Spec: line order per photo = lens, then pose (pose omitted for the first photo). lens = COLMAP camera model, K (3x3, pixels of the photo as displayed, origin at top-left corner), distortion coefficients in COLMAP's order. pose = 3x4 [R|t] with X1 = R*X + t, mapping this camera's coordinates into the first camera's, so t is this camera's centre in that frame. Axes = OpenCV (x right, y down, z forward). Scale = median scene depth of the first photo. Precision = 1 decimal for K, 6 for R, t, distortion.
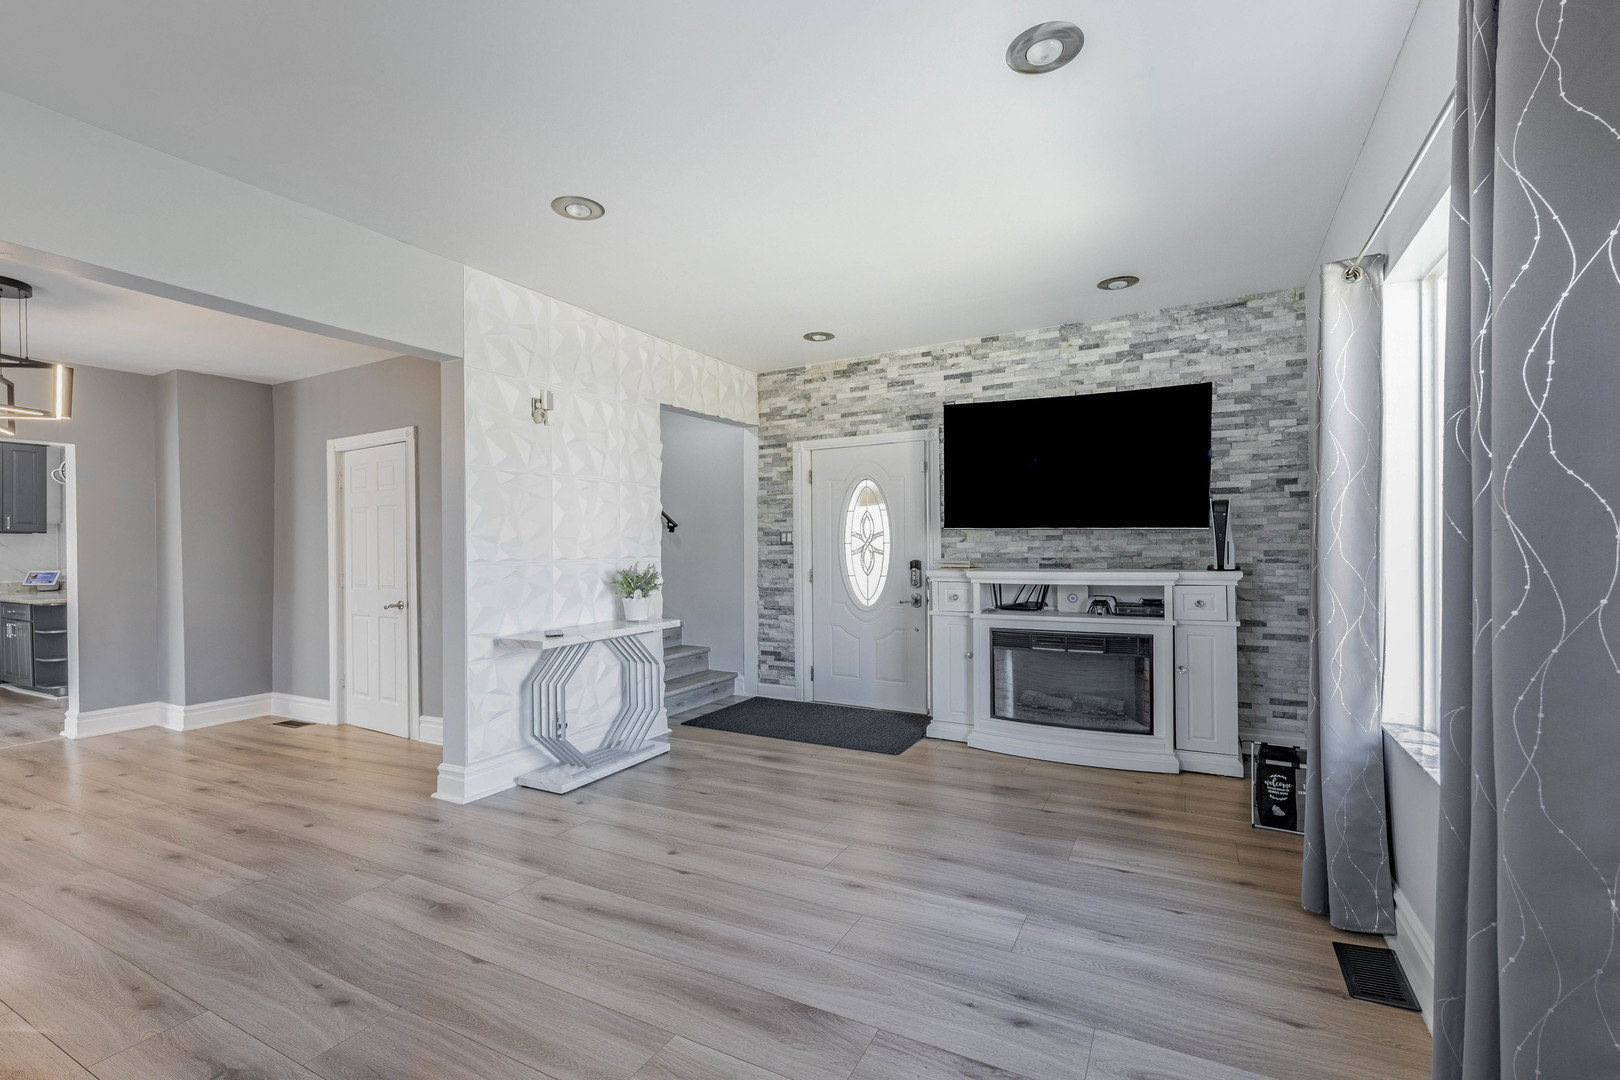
lens RADIAL K [[701.5, 0, 818.0], [0, 701.5, 531.1], [0, 0, 1]] dist [0.001426, -0.004355]
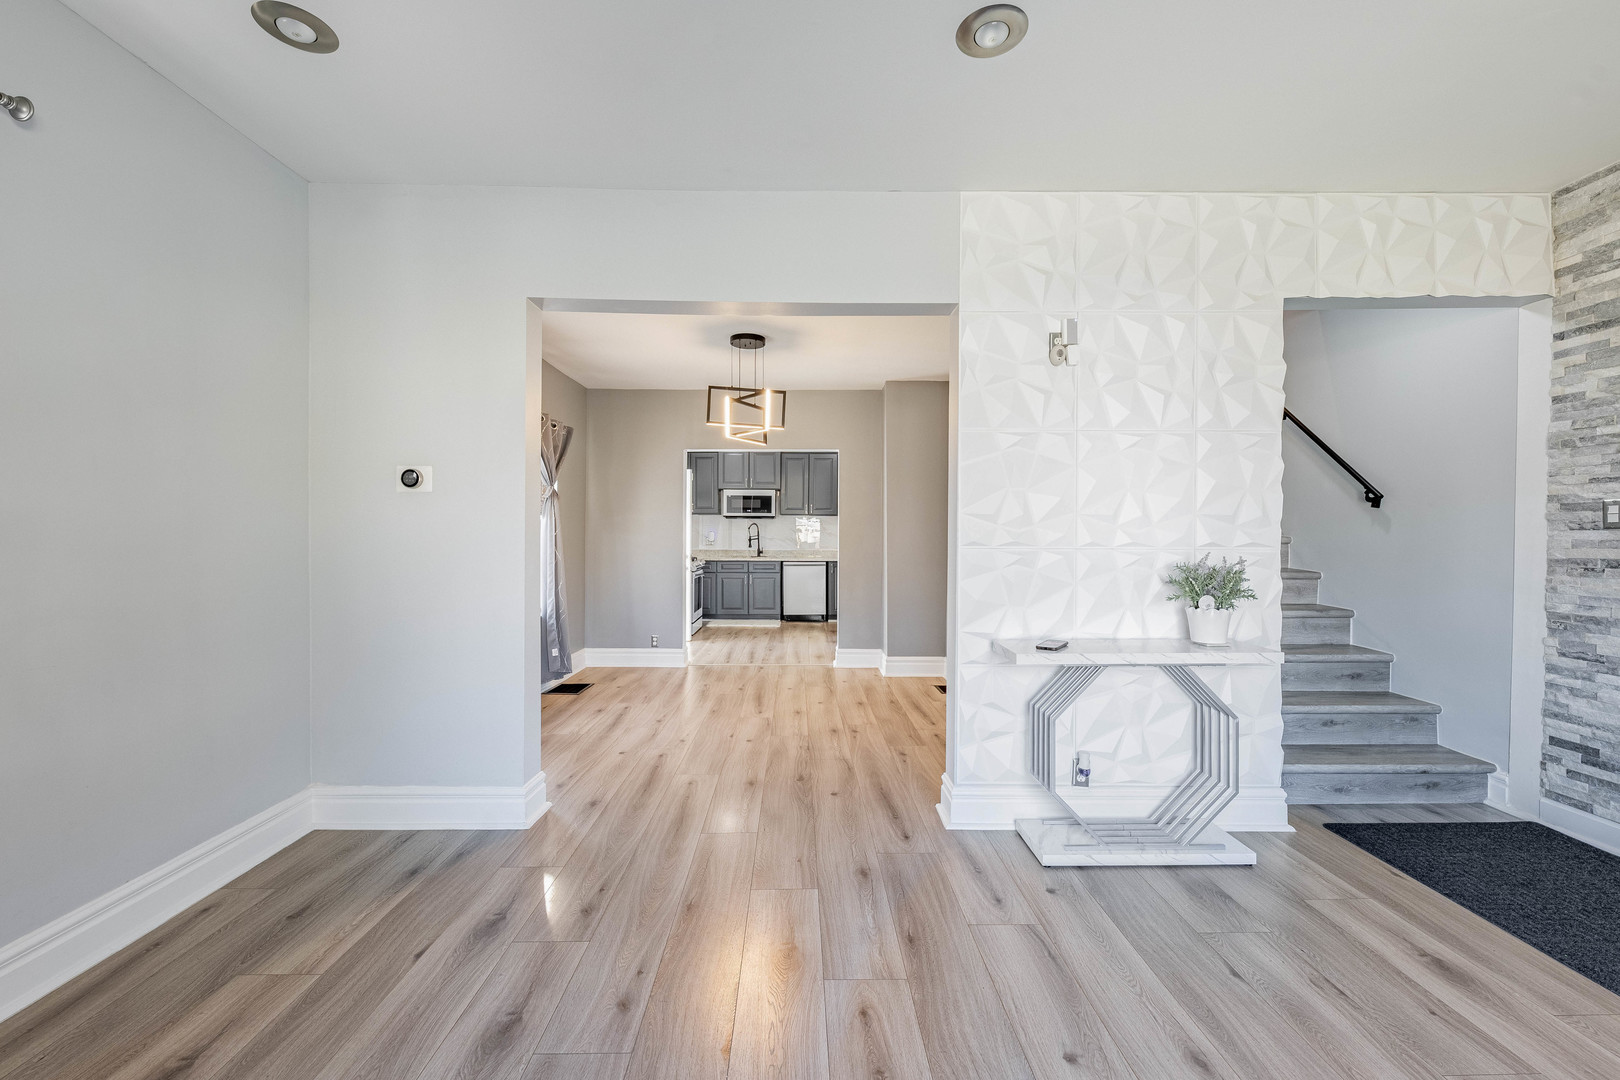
lens RADIAL K [[701.5, 0, 818.0], [0, 701.5, 531.1], [0, 0, 1]] dist [0.001426, -0.004355]
pose [[0.489343, 0.011766, -0.872012, 0.116301], [0.009889, 0.999770, 0.019039, 0.007253], [0.872035, -0.017940, 0.489114, 0.336454]]
